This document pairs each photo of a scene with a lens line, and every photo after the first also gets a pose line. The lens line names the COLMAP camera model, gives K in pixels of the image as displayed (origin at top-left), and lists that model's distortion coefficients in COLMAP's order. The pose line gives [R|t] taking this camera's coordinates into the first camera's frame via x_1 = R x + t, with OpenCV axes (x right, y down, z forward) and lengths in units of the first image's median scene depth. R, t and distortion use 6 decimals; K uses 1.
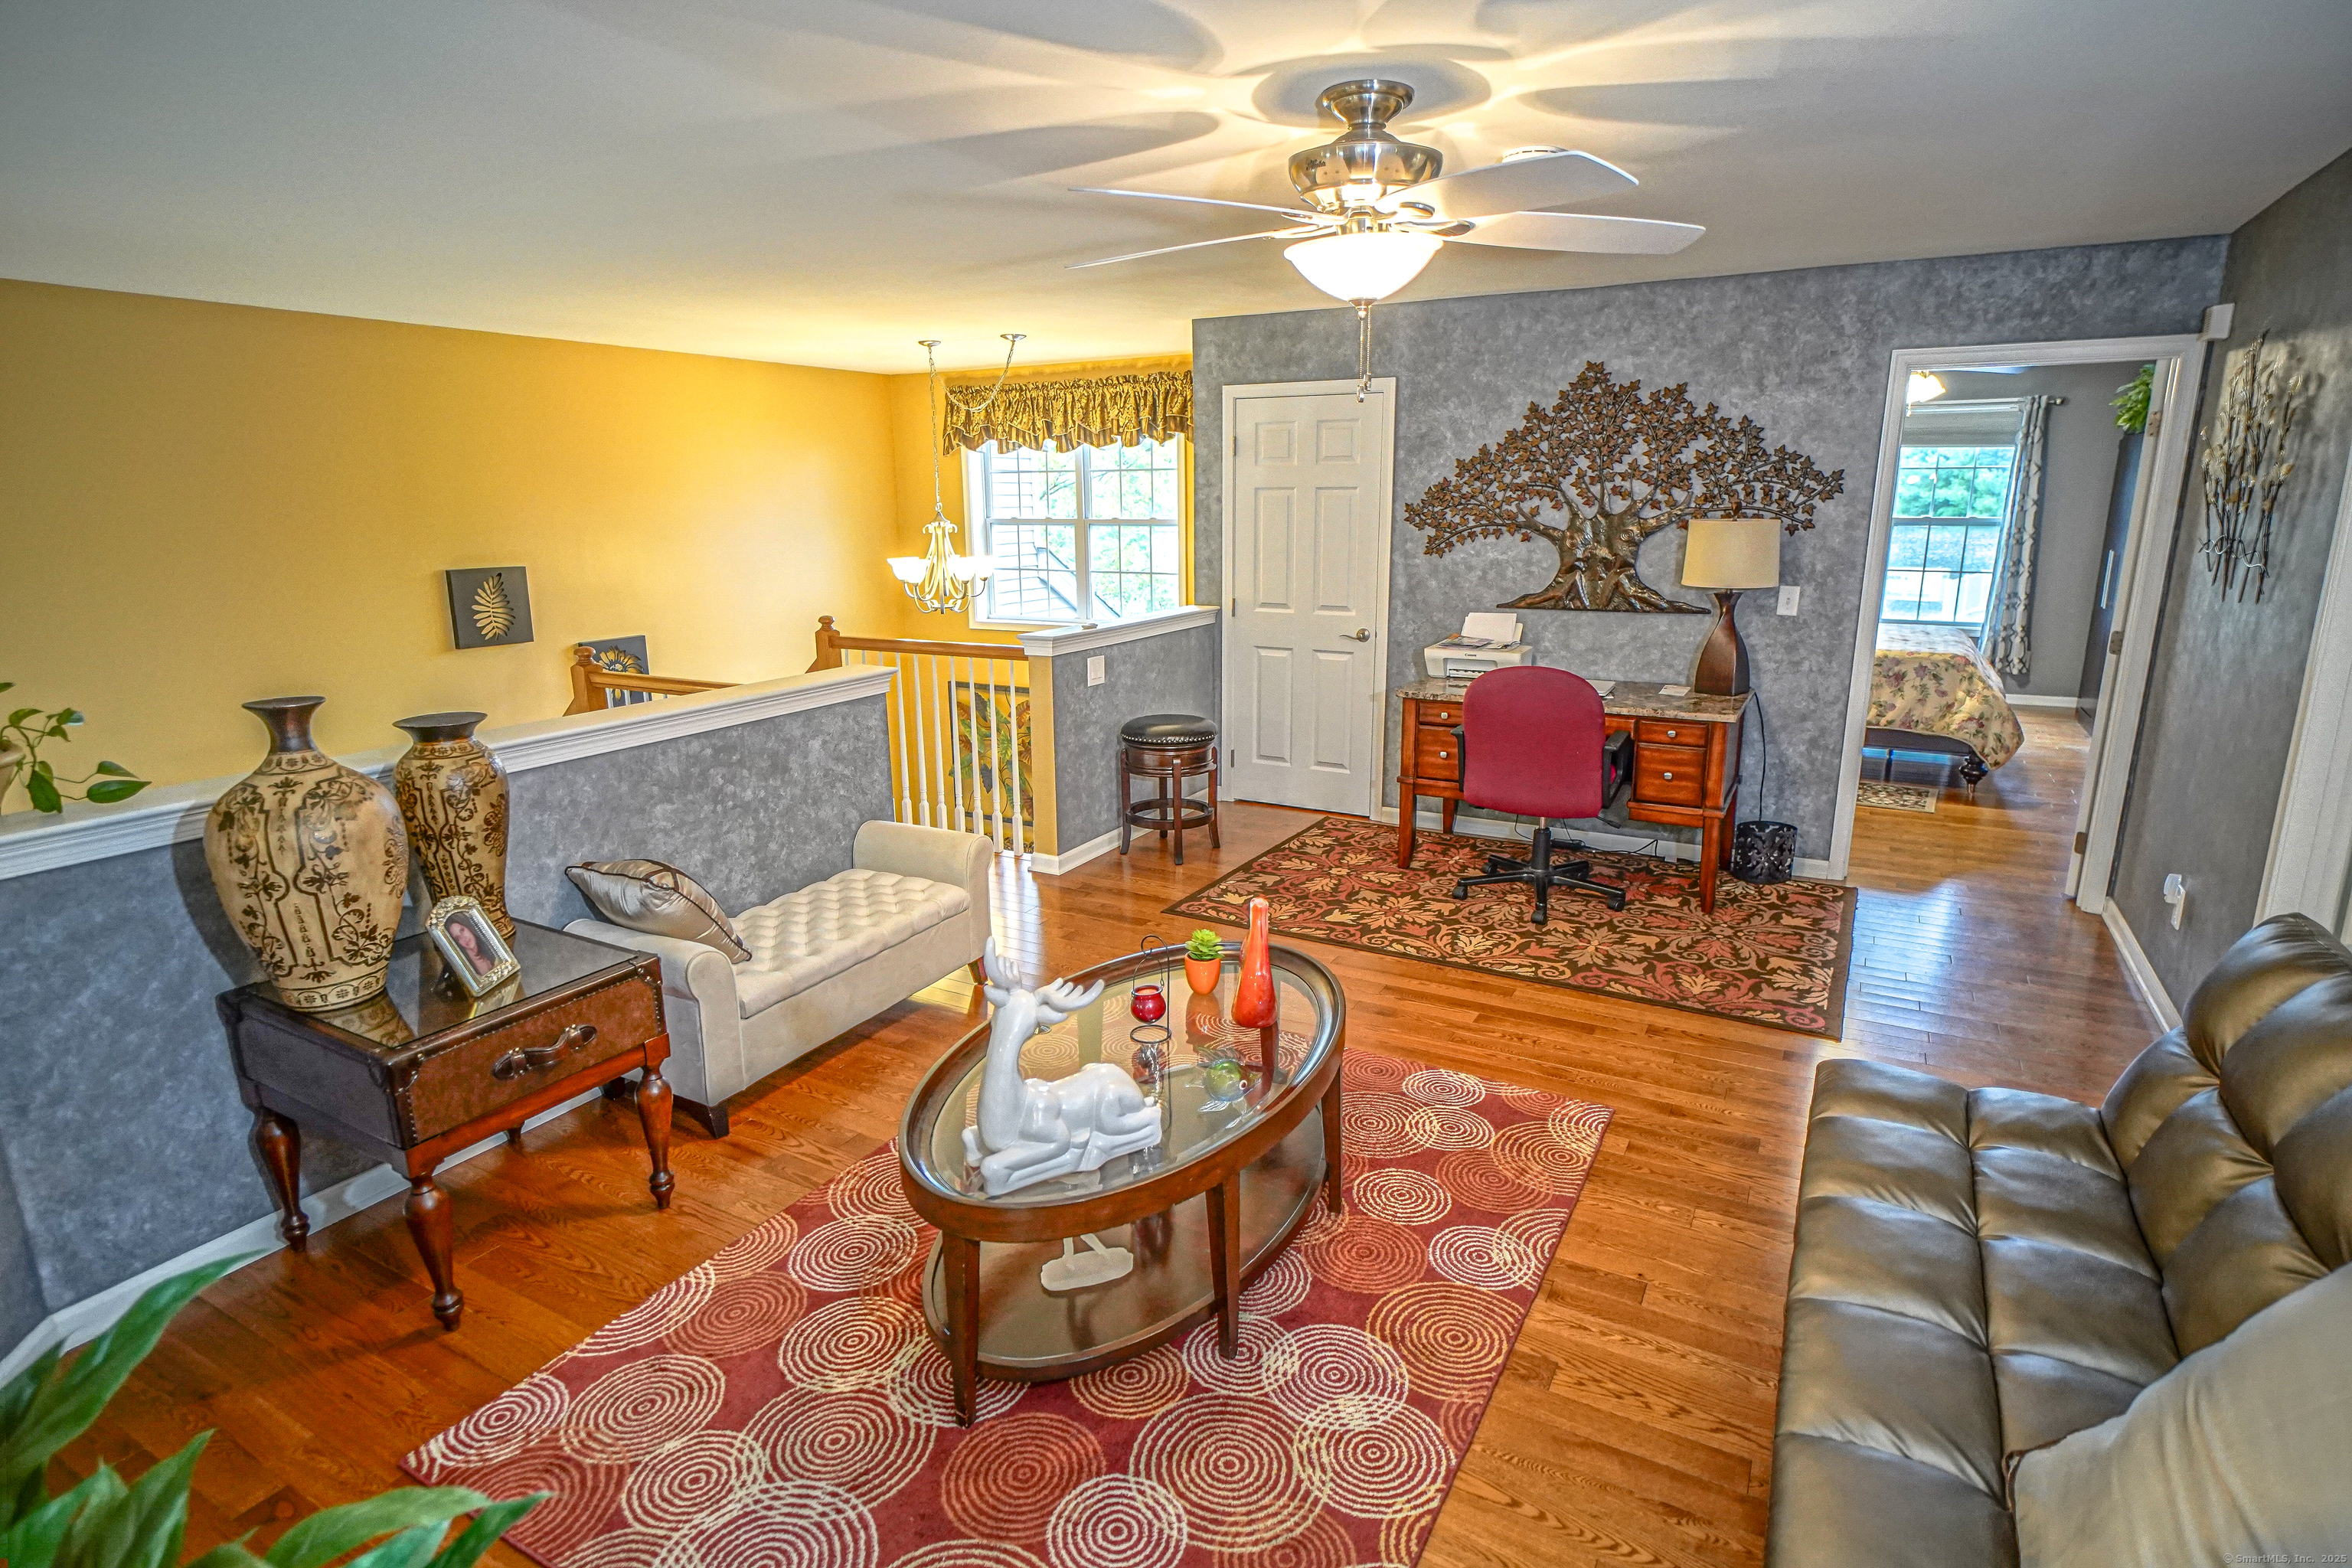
lens RADIAL K [[1206.2, 0, 1169.9], [0, 1206.2, 786.6], [0, 0, 1]] dist [-0.005080, 0.001235]
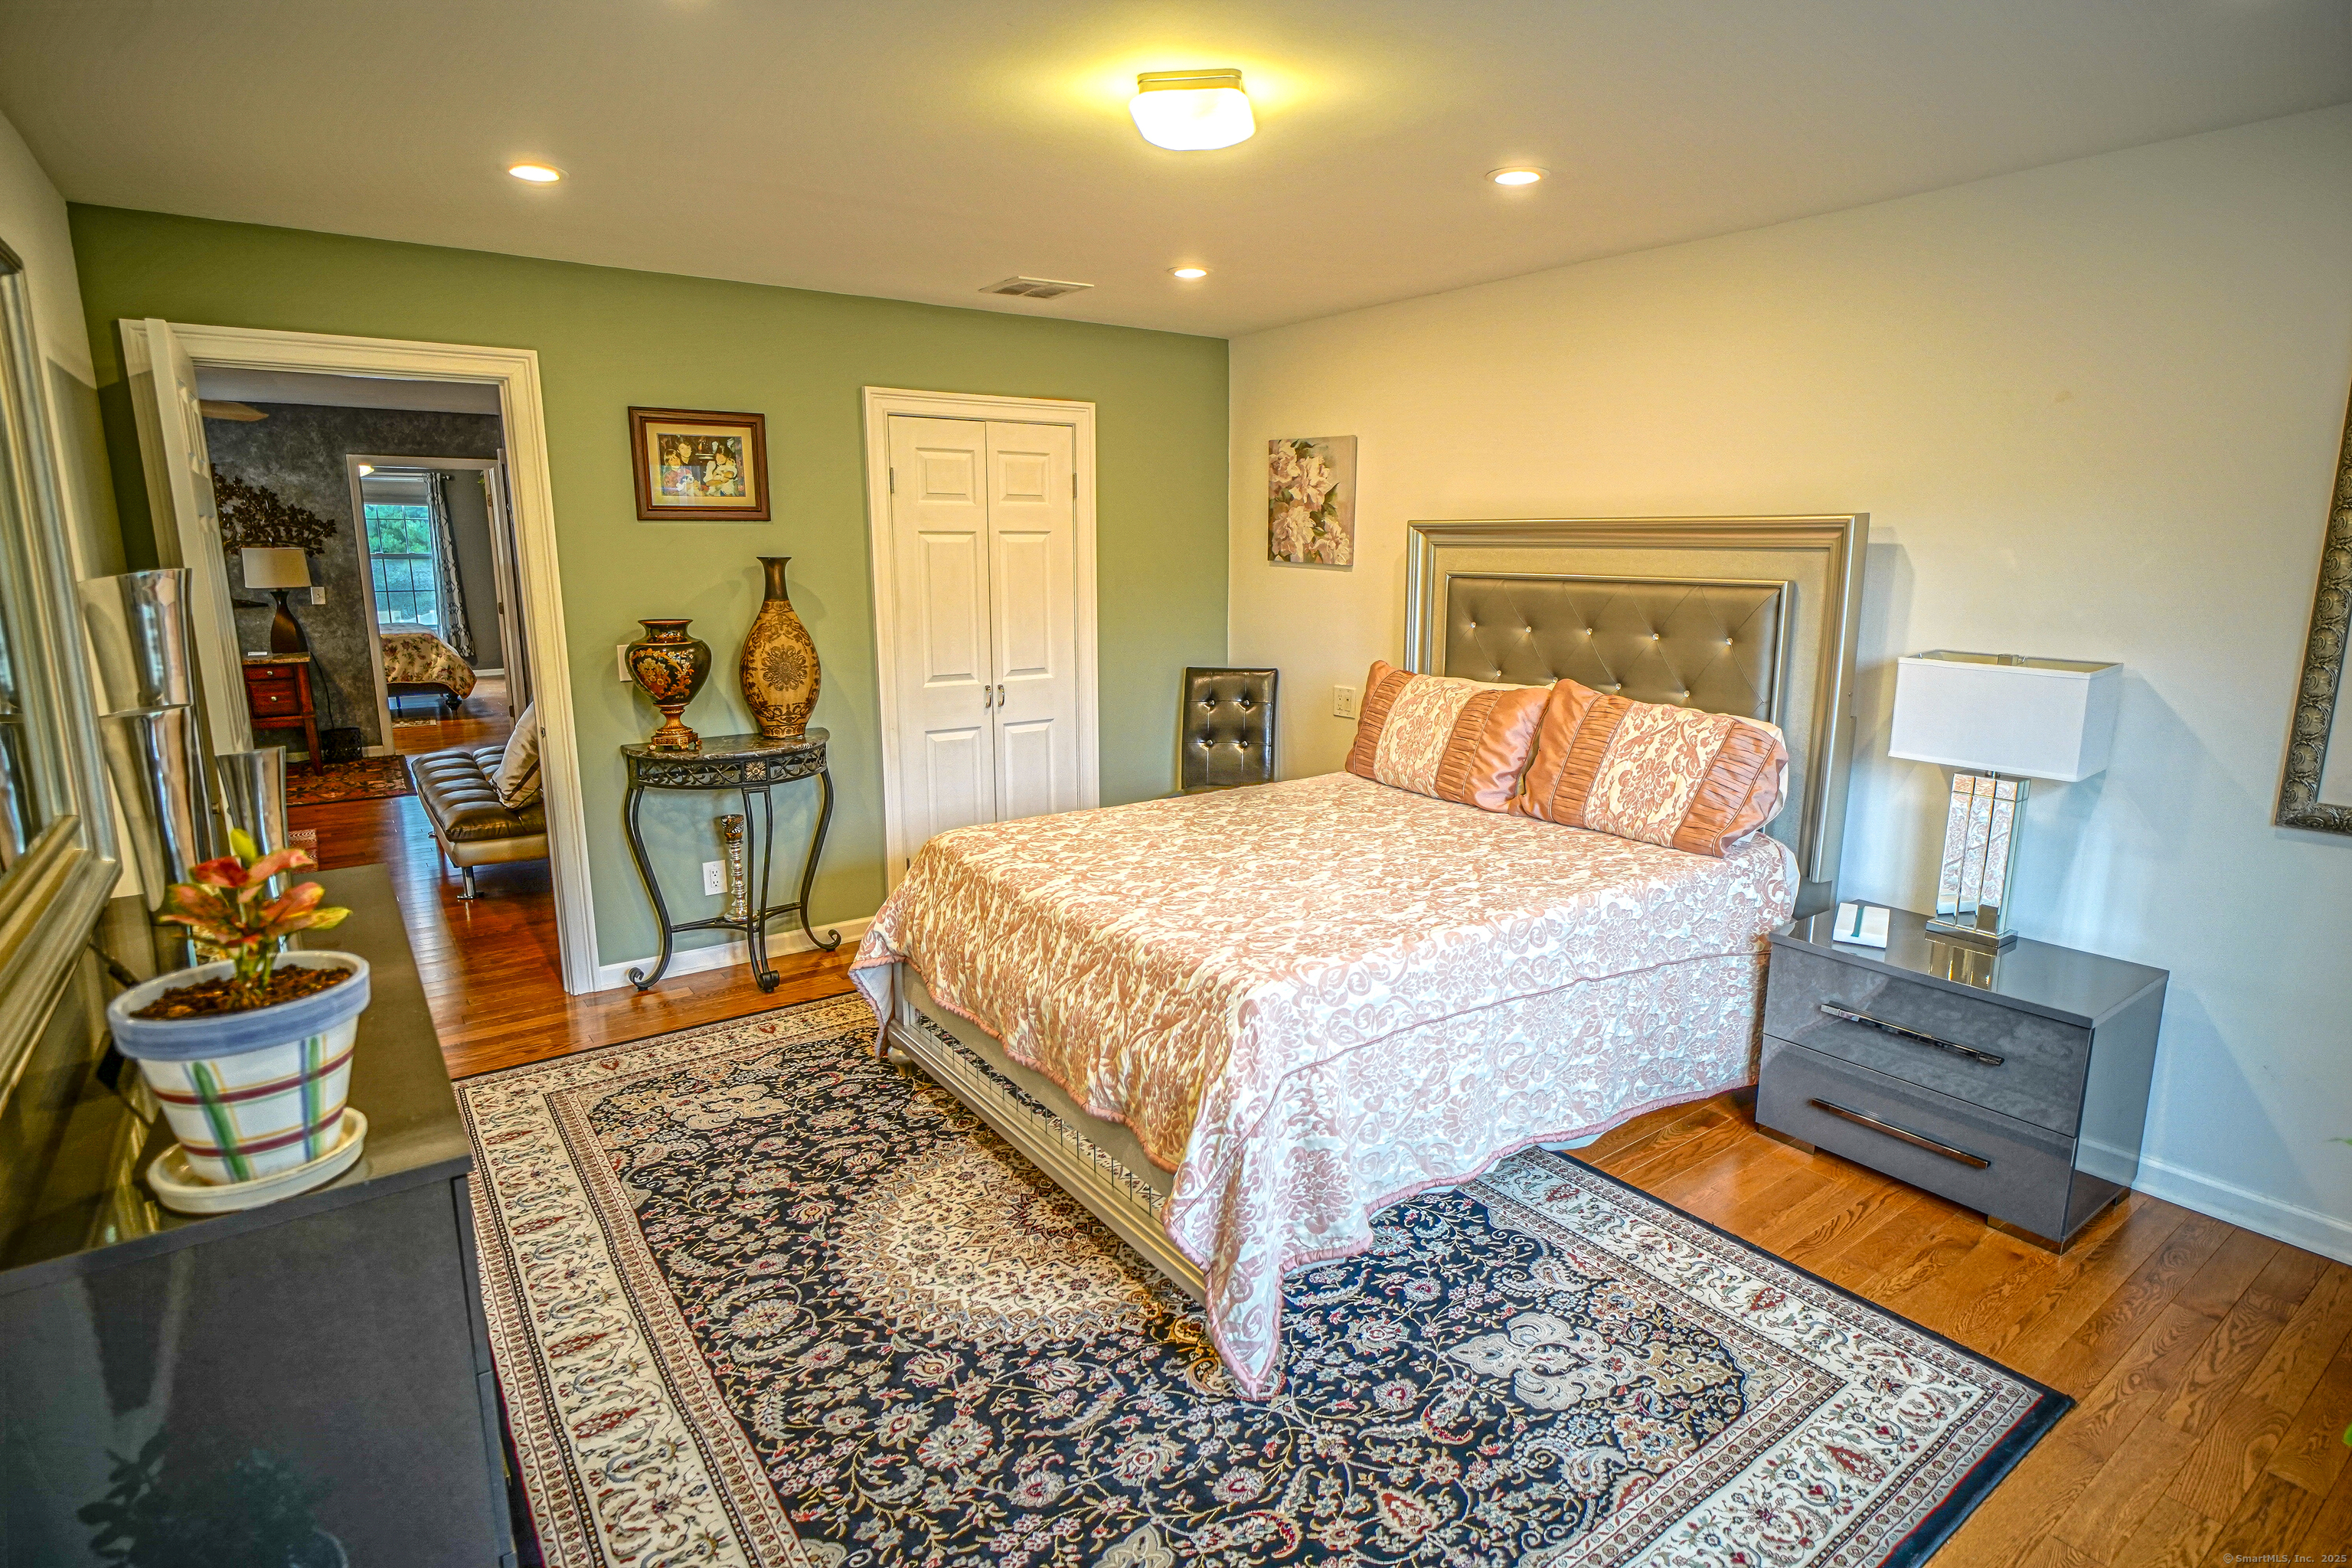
lens RADIAL K [[1206.2, 0, 1190.2], [0, 1206.2, 767.1], [0, 0, 1]] dist [-0.005080, 0.001235]
pose [[0.411356, -0.159686, 0.897378, -0.533992], [0.208817, 0.974859, 0.077752, 0.203143], [-0.887232, 0.155404, 0.434359, -0.776827]]
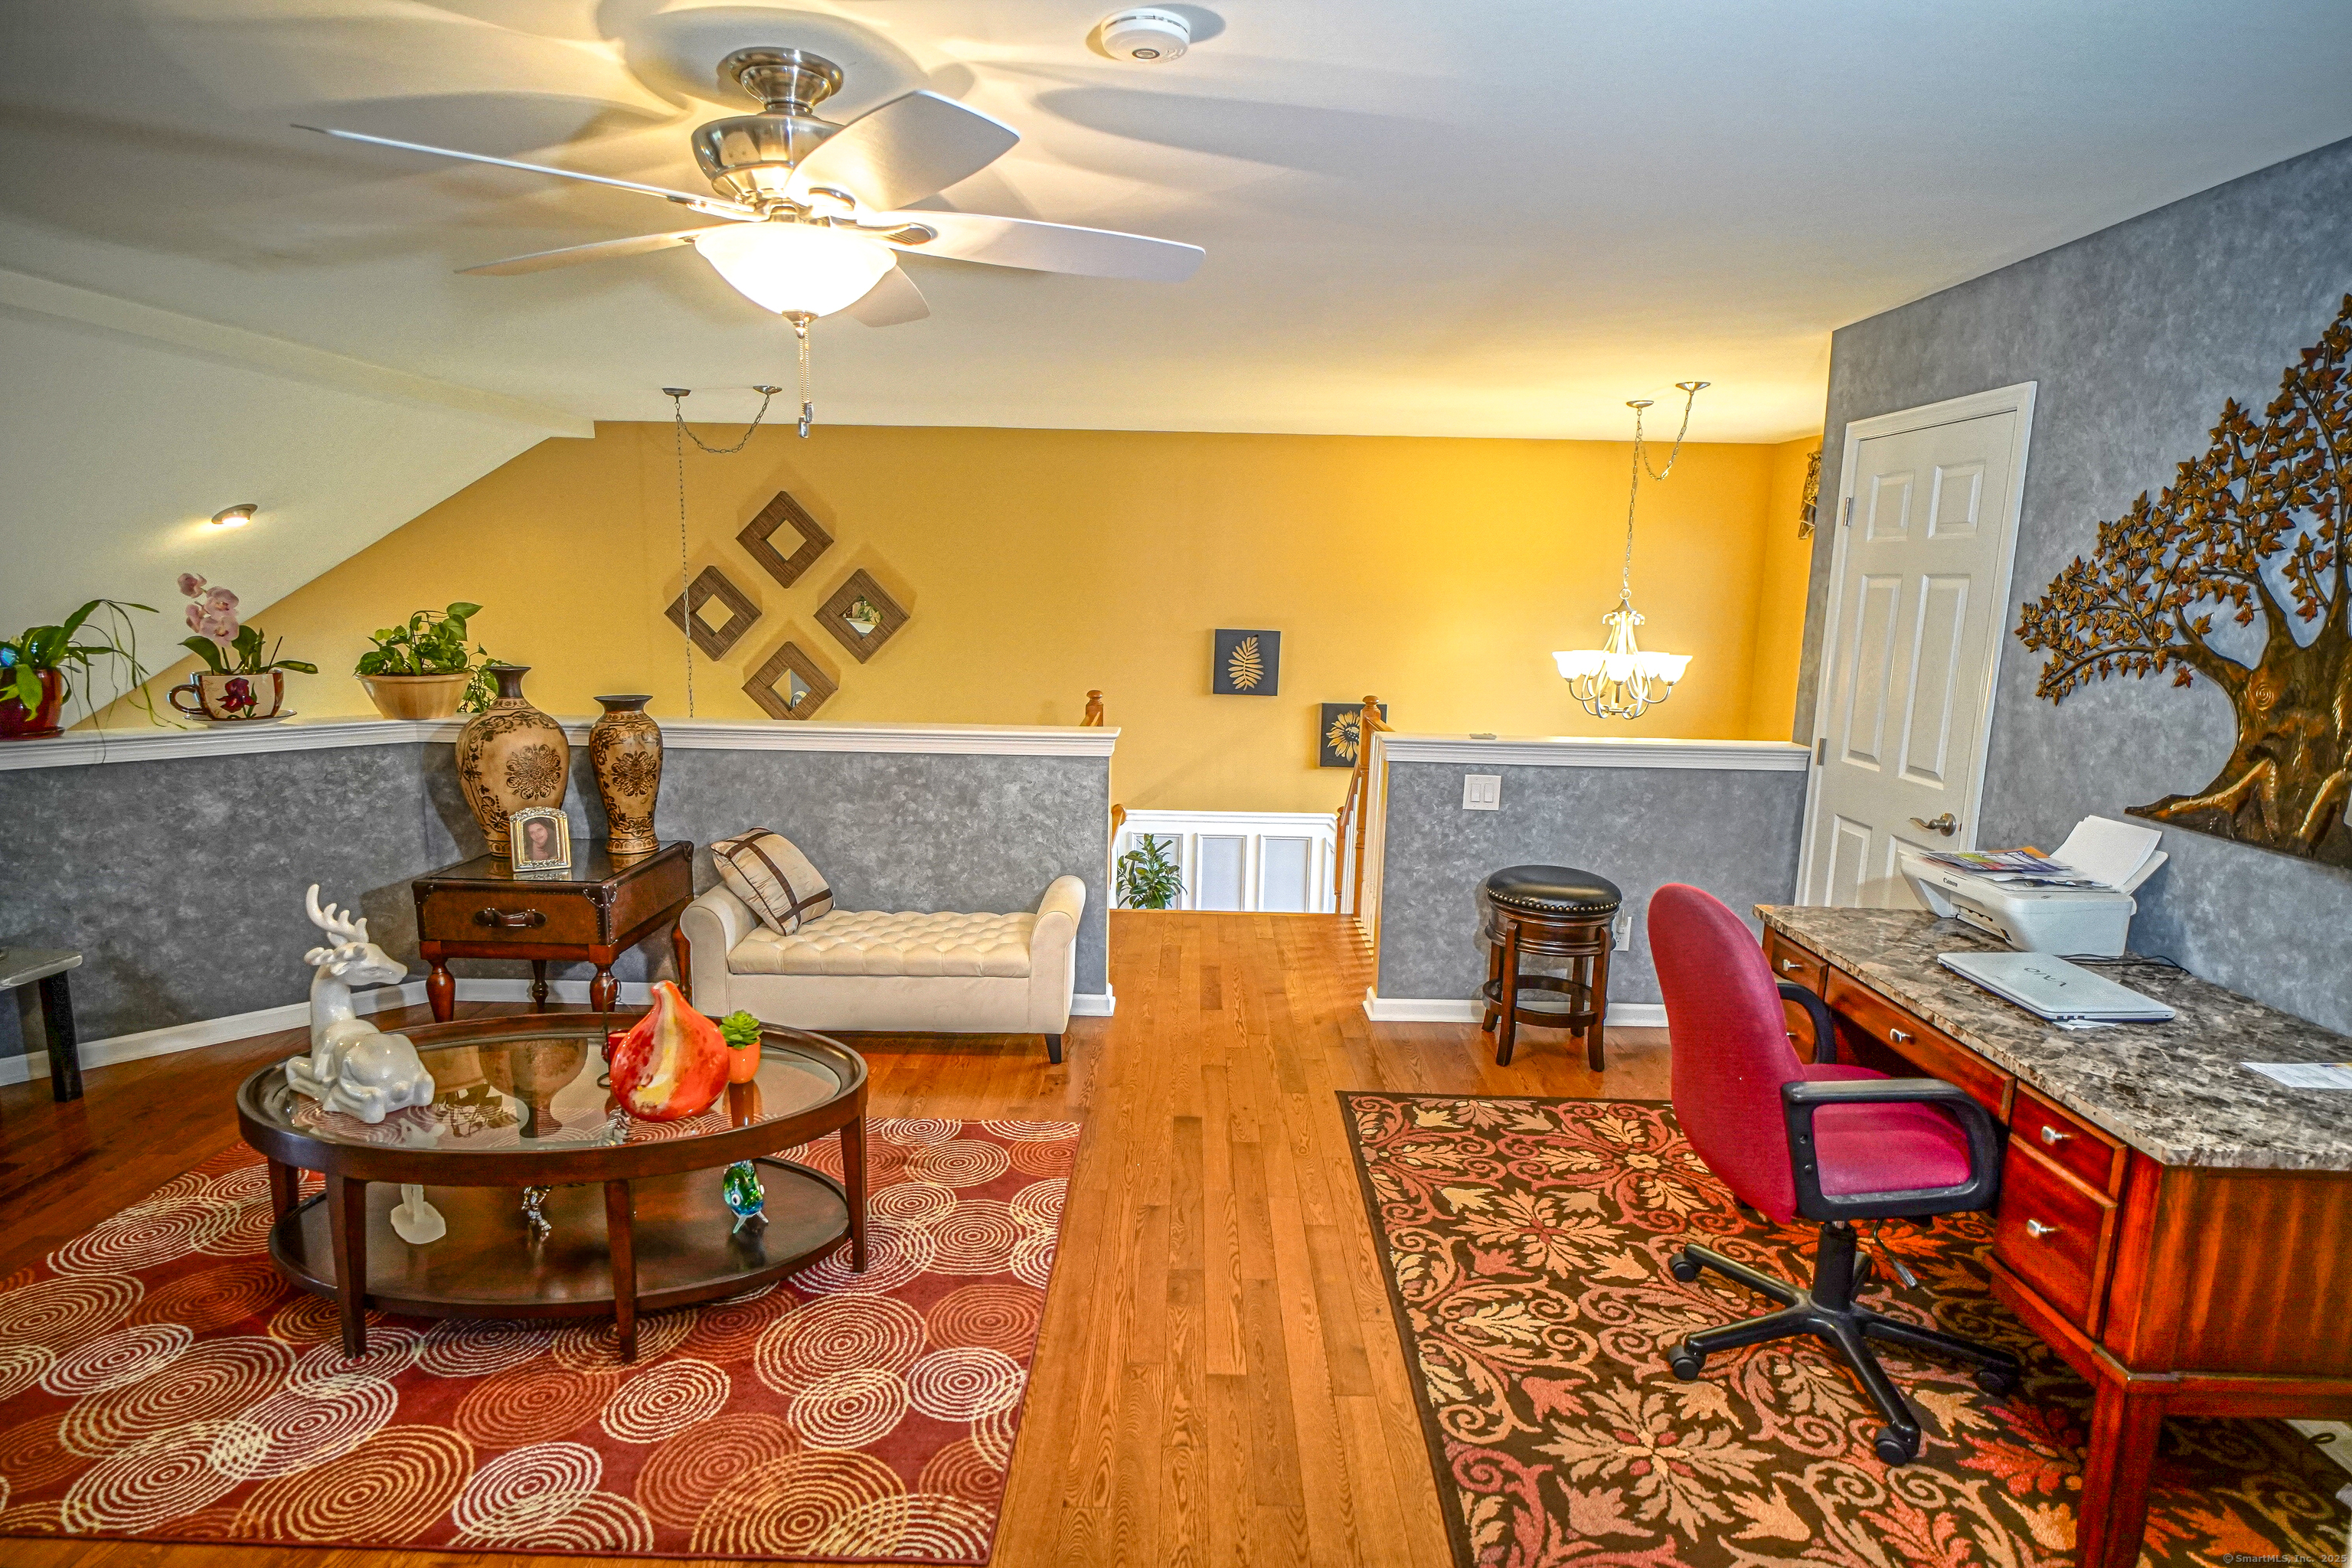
lens RADIAL K [[1206.2, 0, 1207.6], [0, 1206.2, 789.7], [0, 0, 1]] dist [-0.005080, 0.001235]
pose [[0.488241, 0.168953, -0.856198, 0.540266], [-0.233156, 0.970673, 0.058587, -0.104020], [0.840987, 0.171023, 0.513315, 0.446587]]
